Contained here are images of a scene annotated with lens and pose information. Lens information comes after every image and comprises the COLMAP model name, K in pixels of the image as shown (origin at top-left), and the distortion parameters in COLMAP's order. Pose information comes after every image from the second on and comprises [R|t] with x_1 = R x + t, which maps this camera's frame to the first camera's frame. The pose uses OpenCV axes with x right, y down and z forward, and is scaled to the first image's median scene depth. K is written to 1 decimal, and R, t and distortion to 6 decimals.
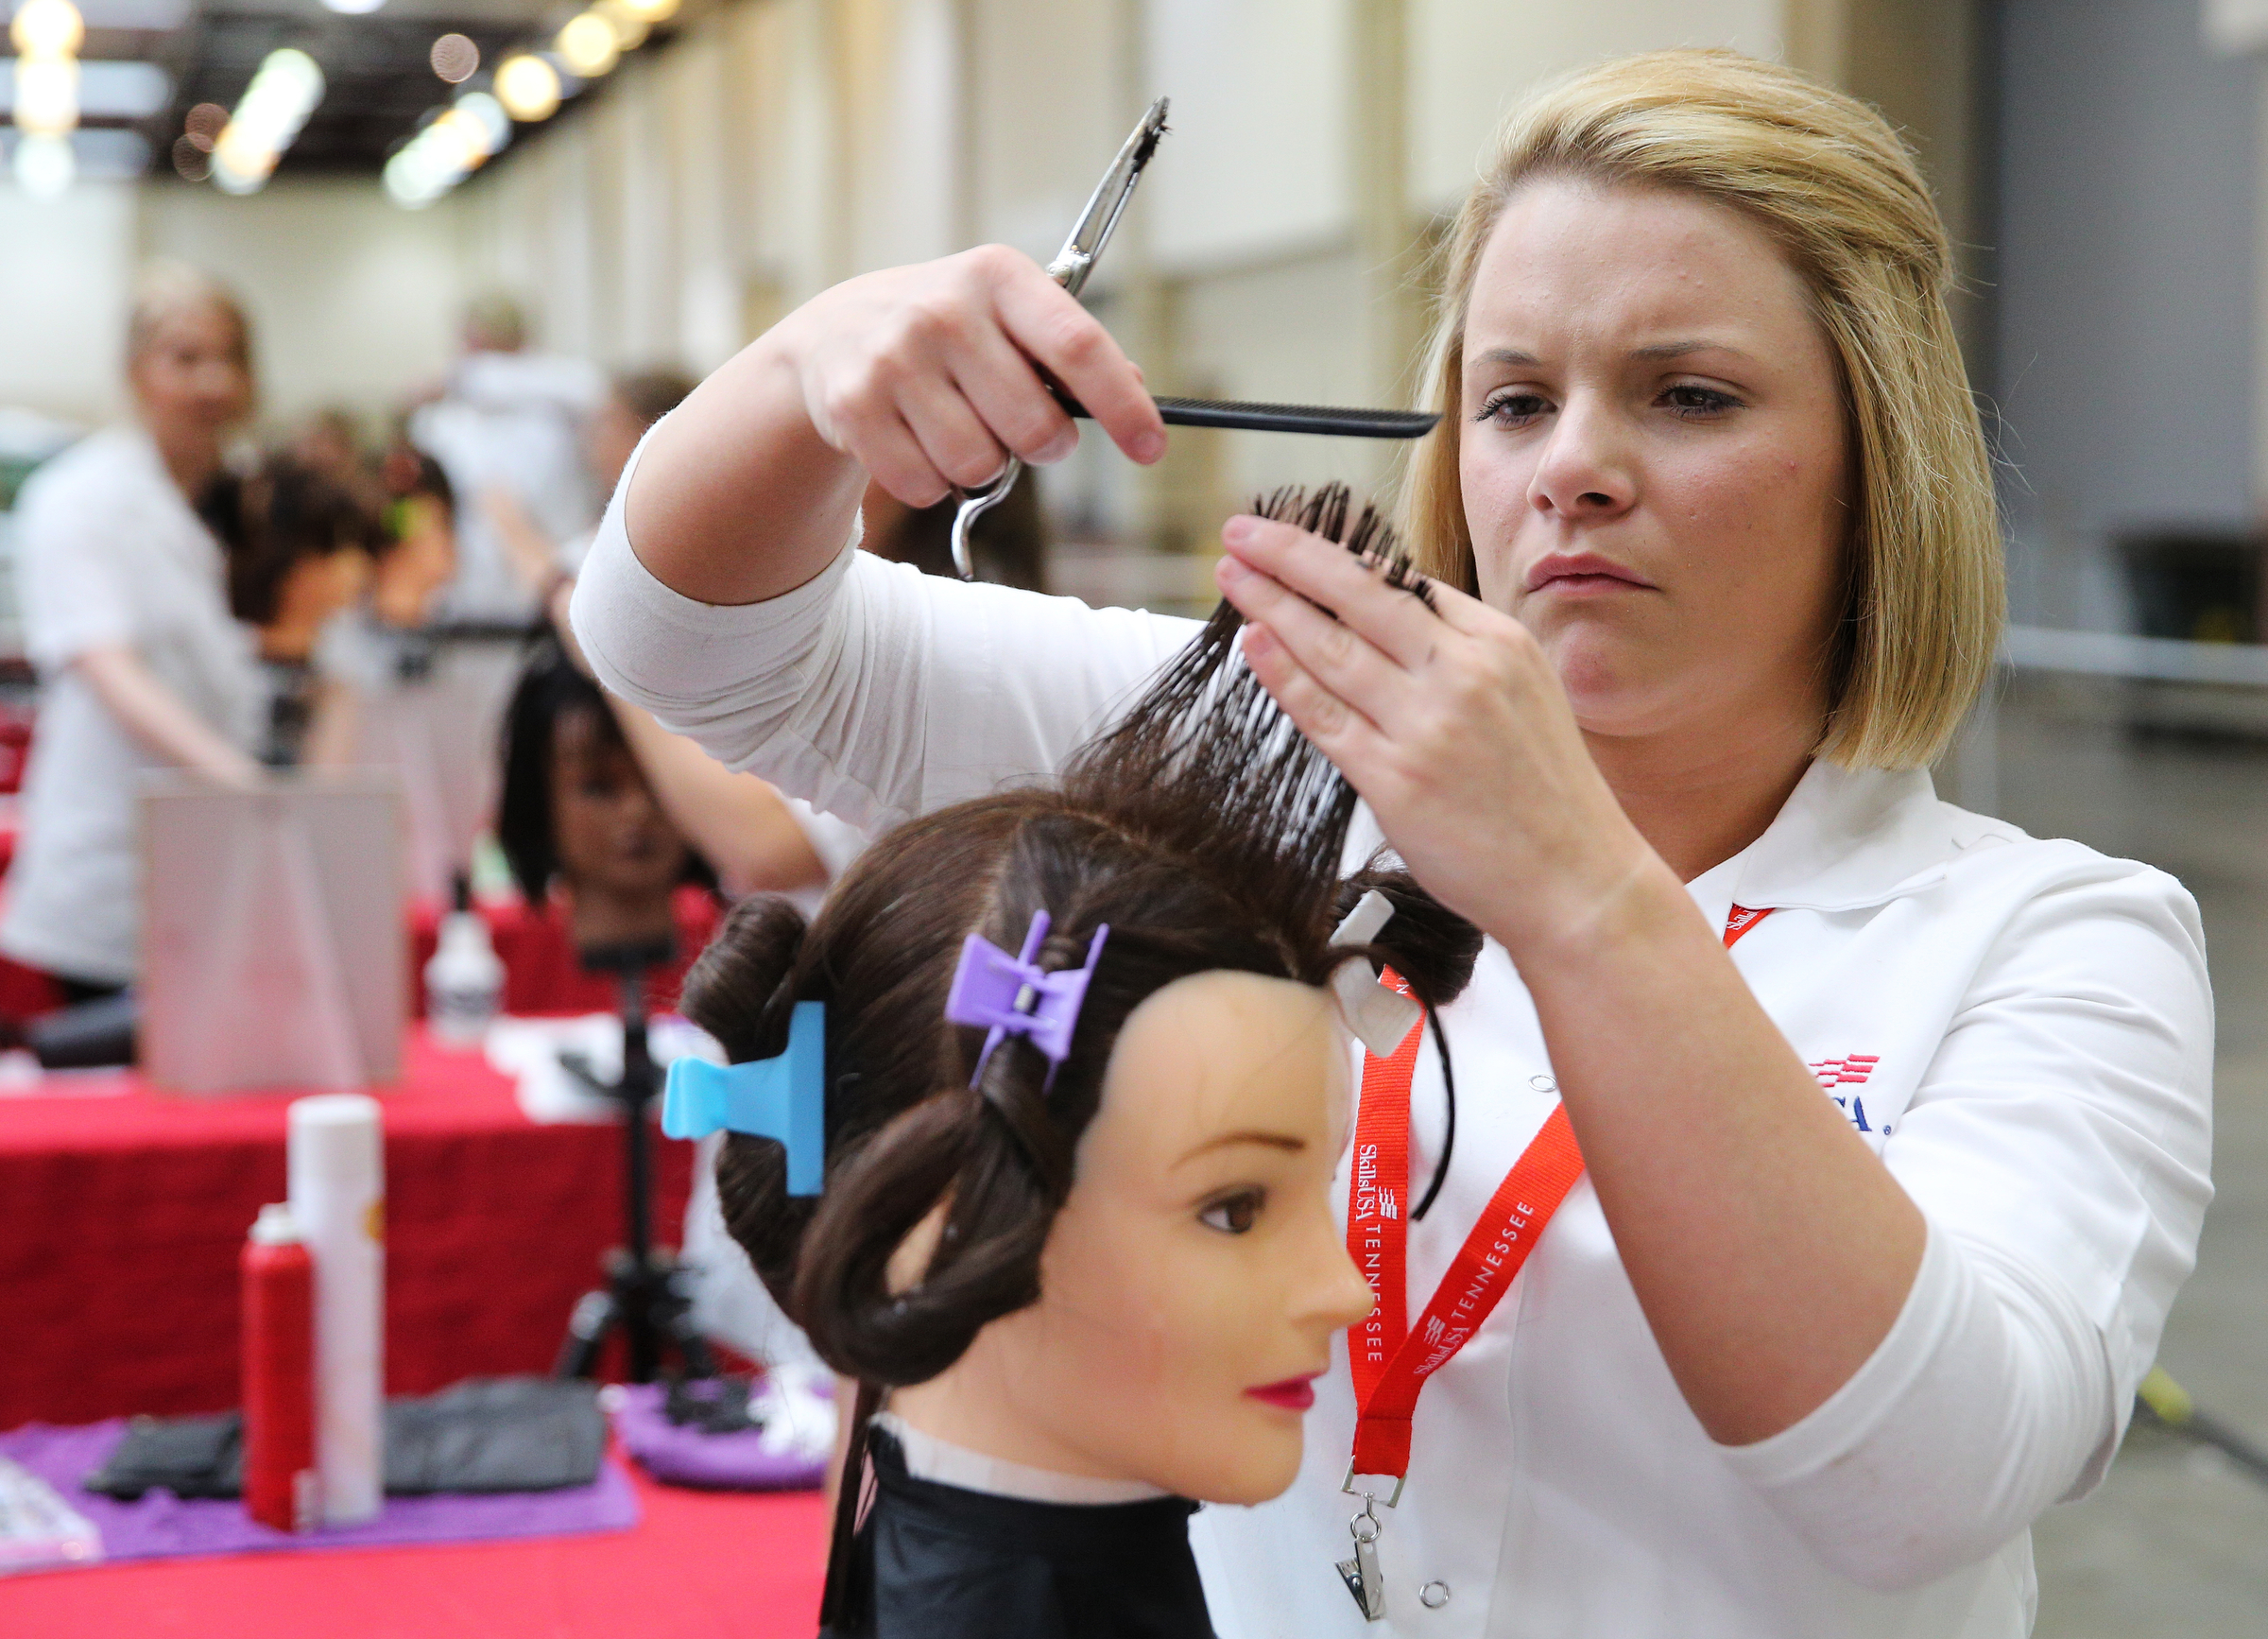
lens RADIAL K [[4058.7, 0, 1134.9], [0, 4058.7, 819.6], [0, 0, 1]] dist [0.009032, 0.000000]
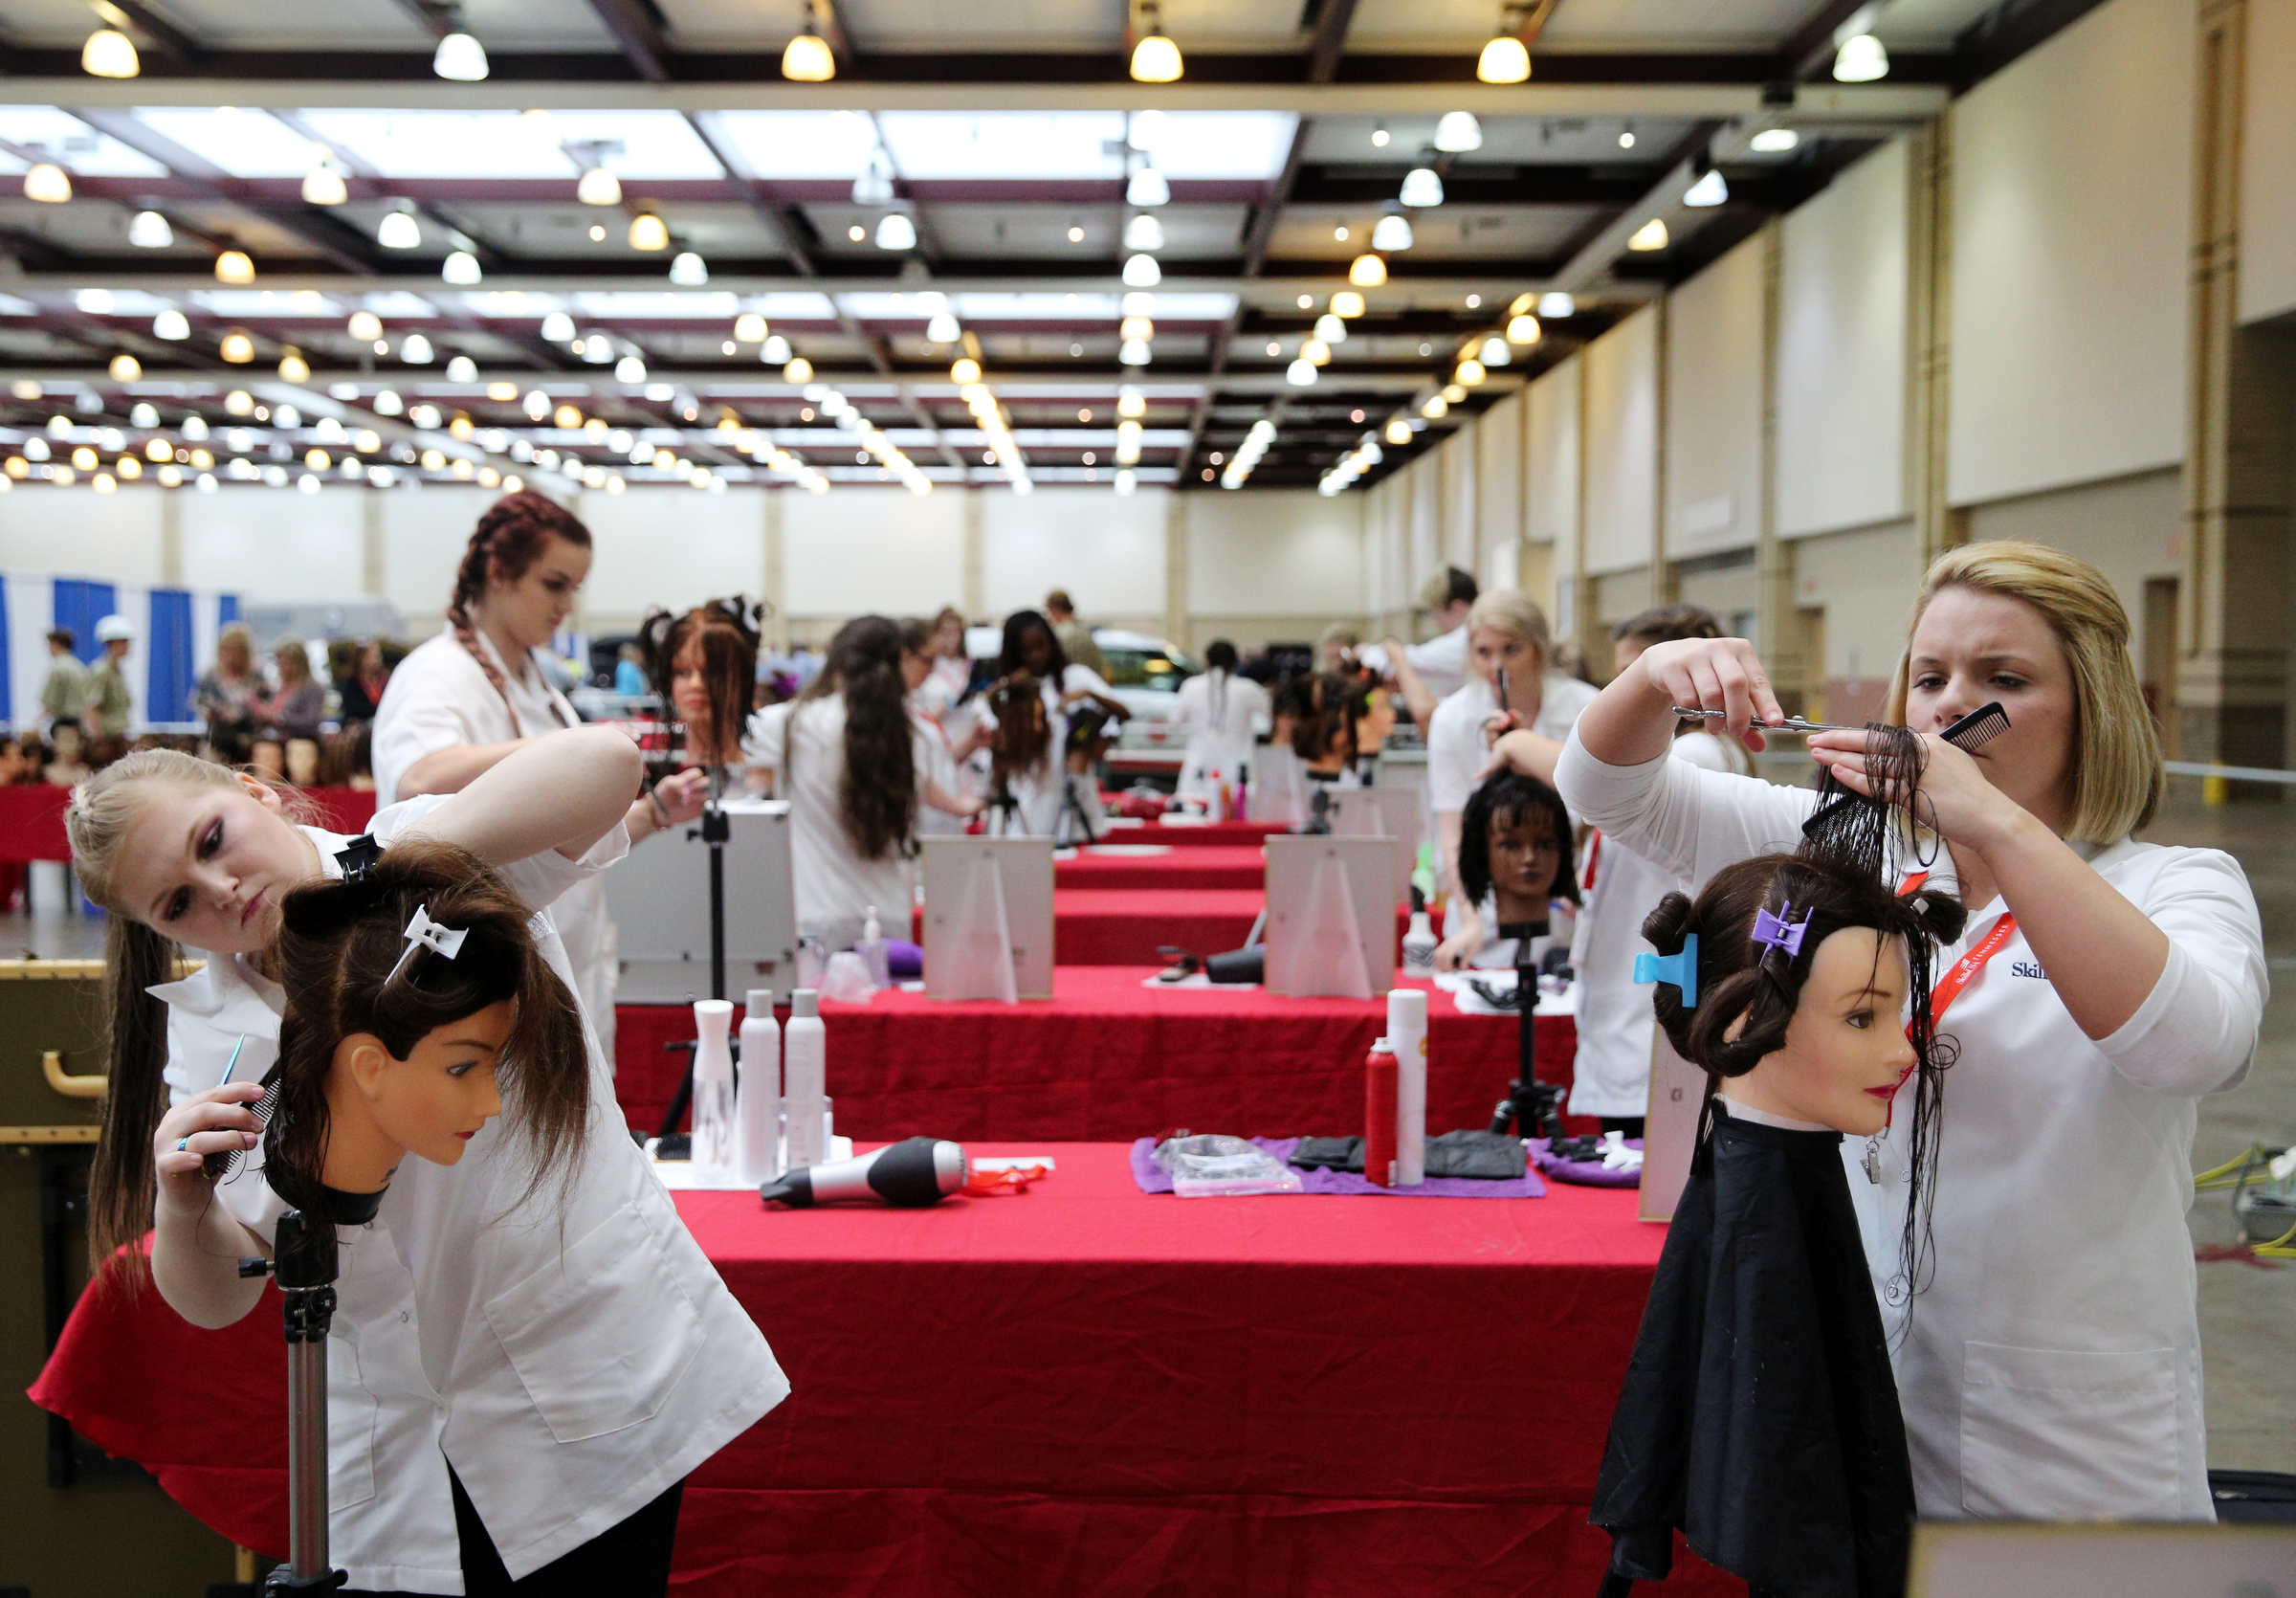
lens RADIAL K [[2443.8, 0, 1140.6], [0, 2443.8, 799.9], [0, 0, 1]] dist [0.022859, 0.000000]
pose [[0.969302, 0.024017, -0.244698, -0.025806], [-0.030583, 0.999266, -0.023069, 0.004128], [0.243964, 0.029845, 0.969325, -0.384706]]
